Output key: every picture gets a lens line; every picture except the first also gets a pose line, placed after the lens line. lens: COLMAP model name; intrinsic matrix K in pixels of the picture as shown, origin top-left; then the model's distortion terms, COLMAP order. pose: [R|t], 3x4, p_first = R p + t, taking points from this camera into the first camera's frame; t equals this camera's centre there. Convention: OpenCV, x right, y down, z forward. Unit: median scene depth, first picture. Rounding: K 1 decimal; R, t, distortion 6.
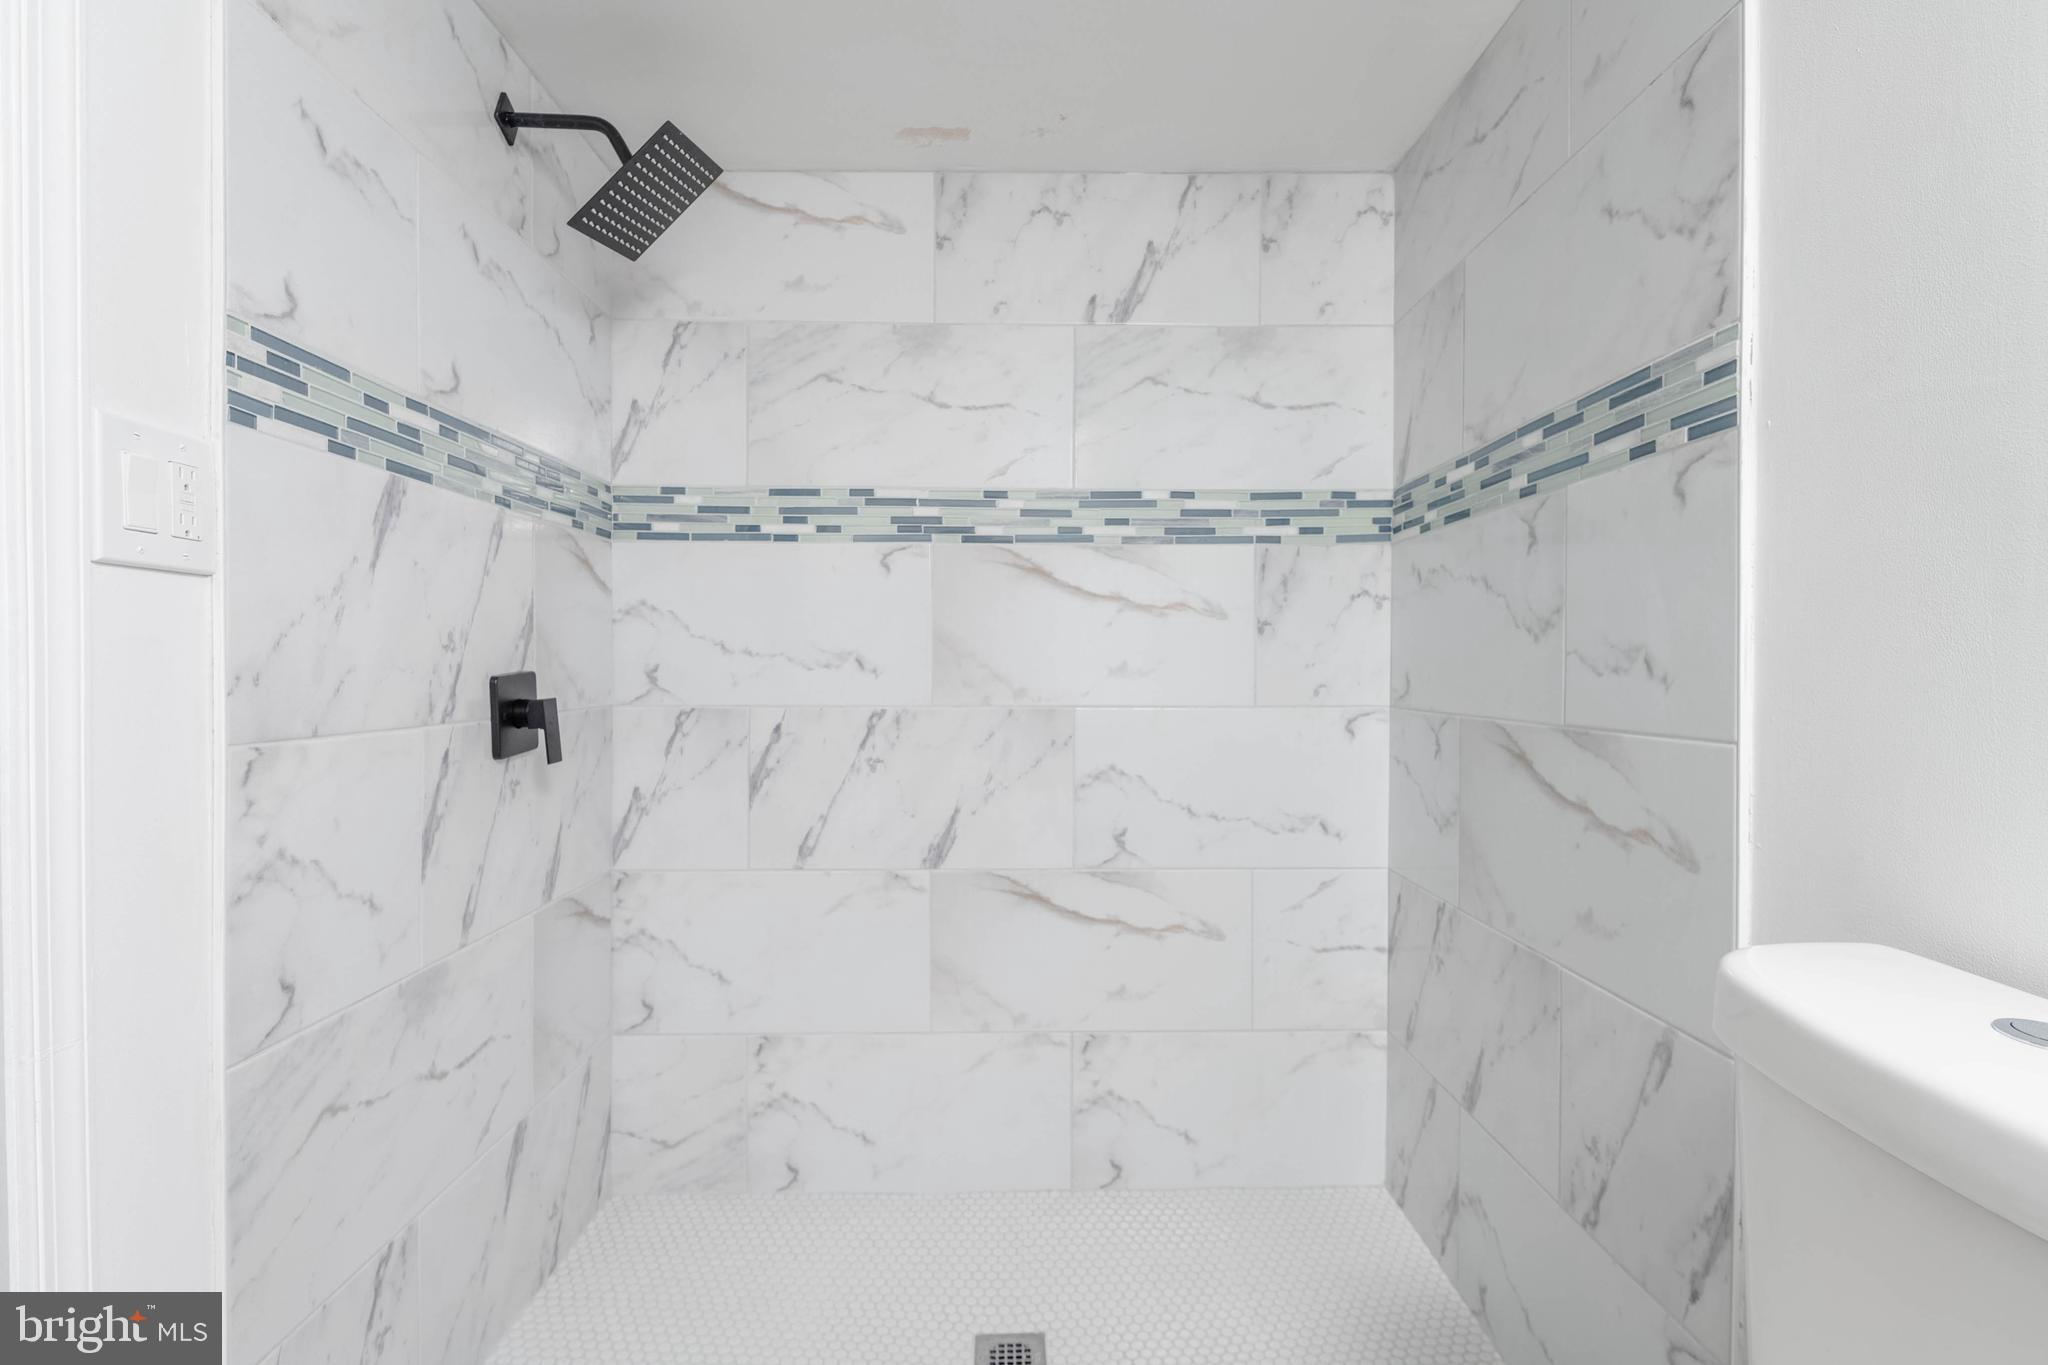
lens RADIAL K [[985.1, 0, 1024.7], [0, 985.1, 677.4], [0, 0, 1]] dist [0.001770, -0.001819]
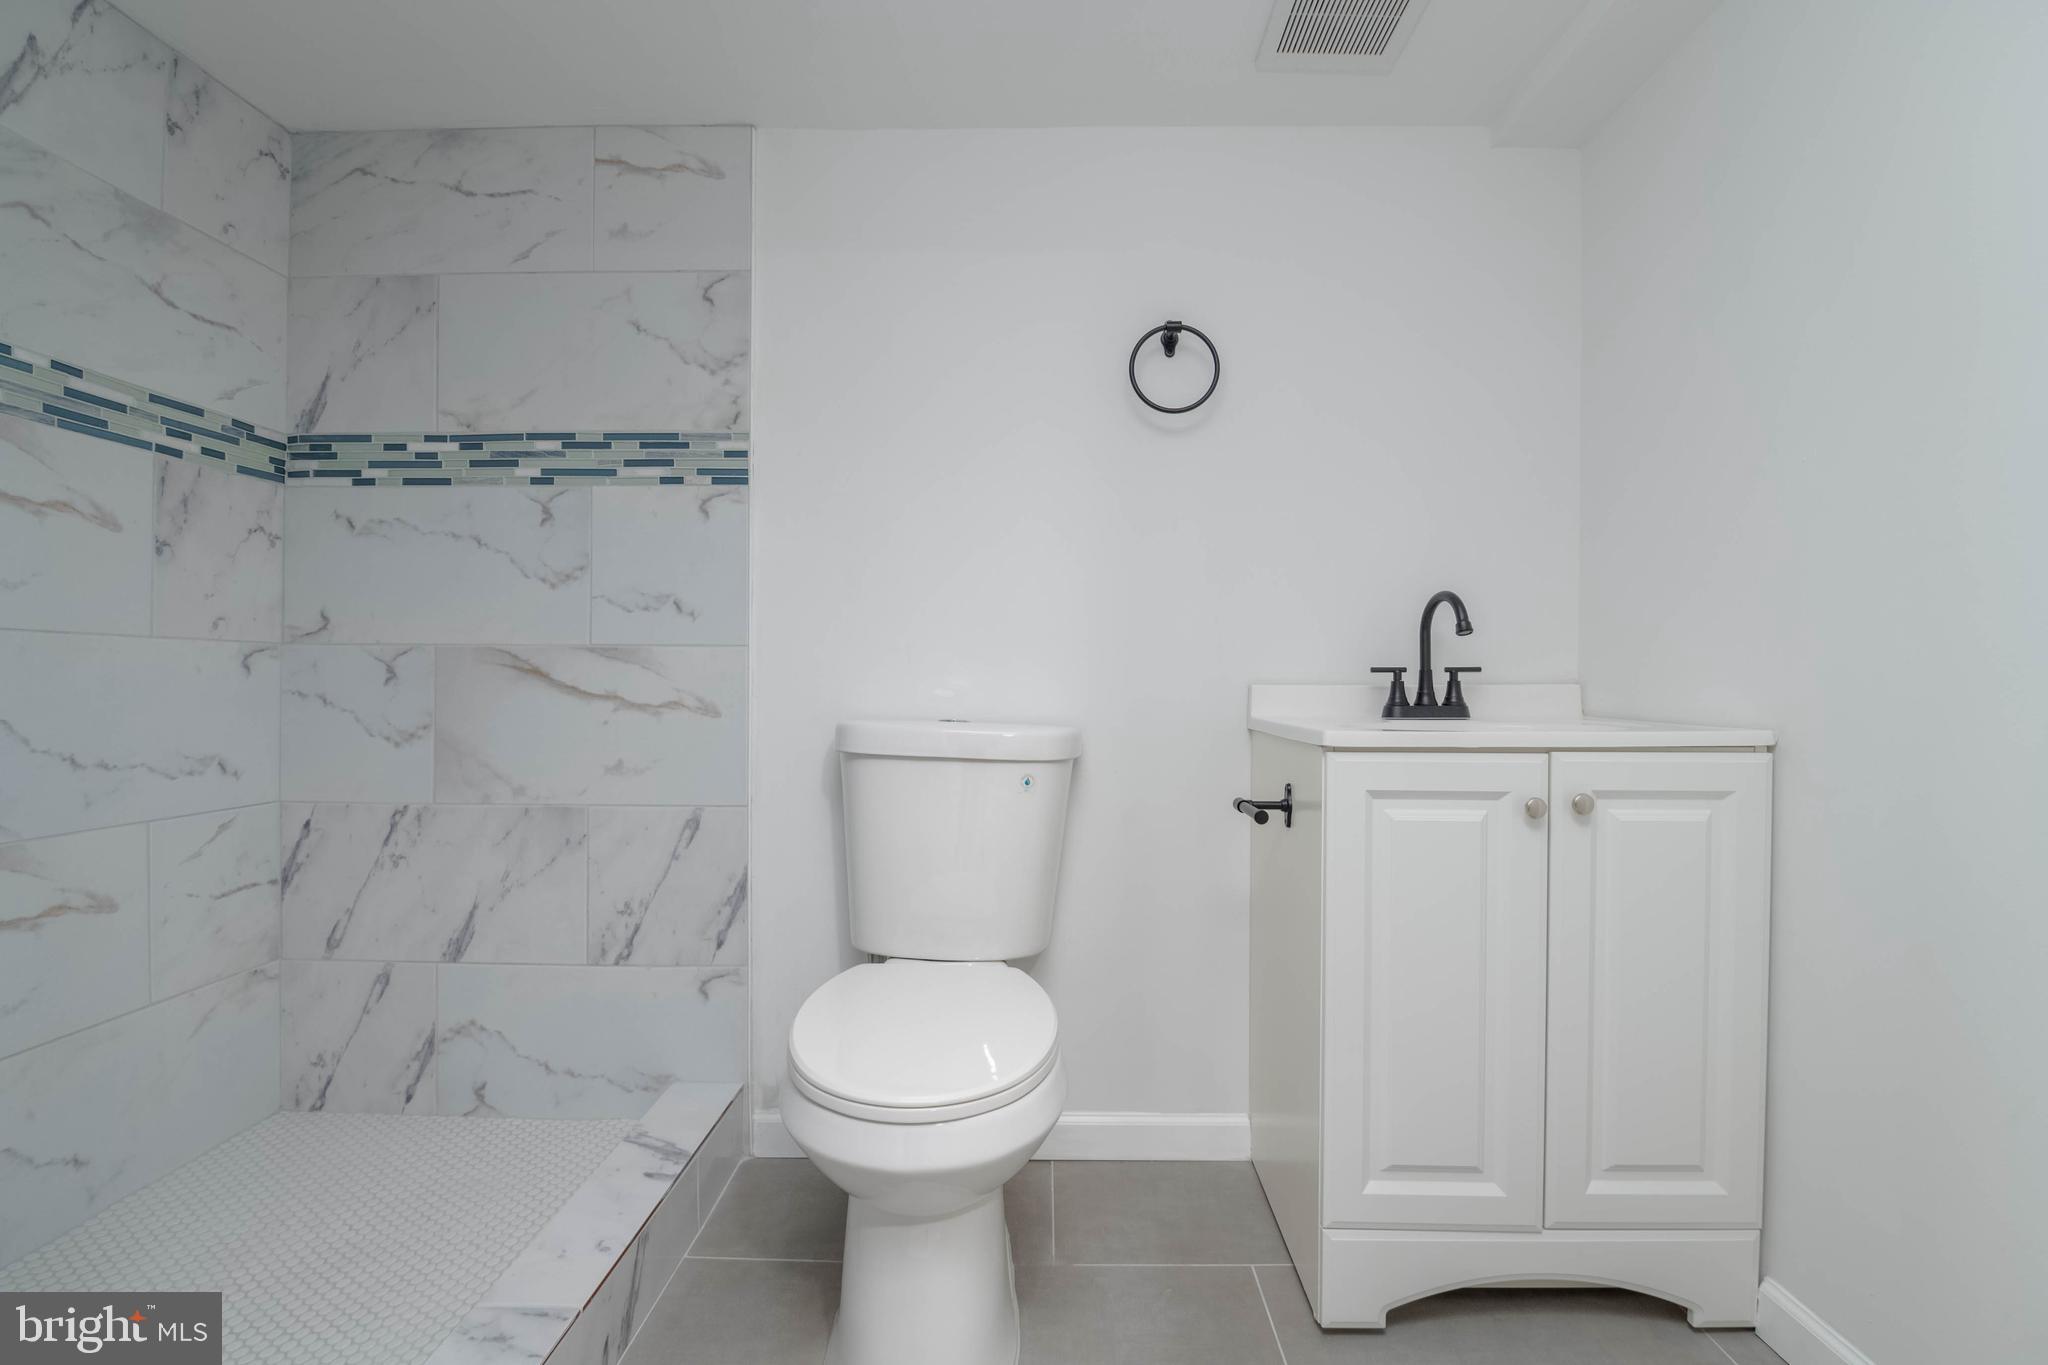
lens RADIAL K [[879.1, 0, 1026.5], [0, 879.1, 684.2], [0, 0, 1]] dist [-0.032236, -0.001805]
pose [[0.021572, 0.002220, 0.999765, -0.506257], [-0.000827, 0.999997, -0.002203, 0.073358], [-0.999767, -0.000779, 0.021574, 0.203341]]
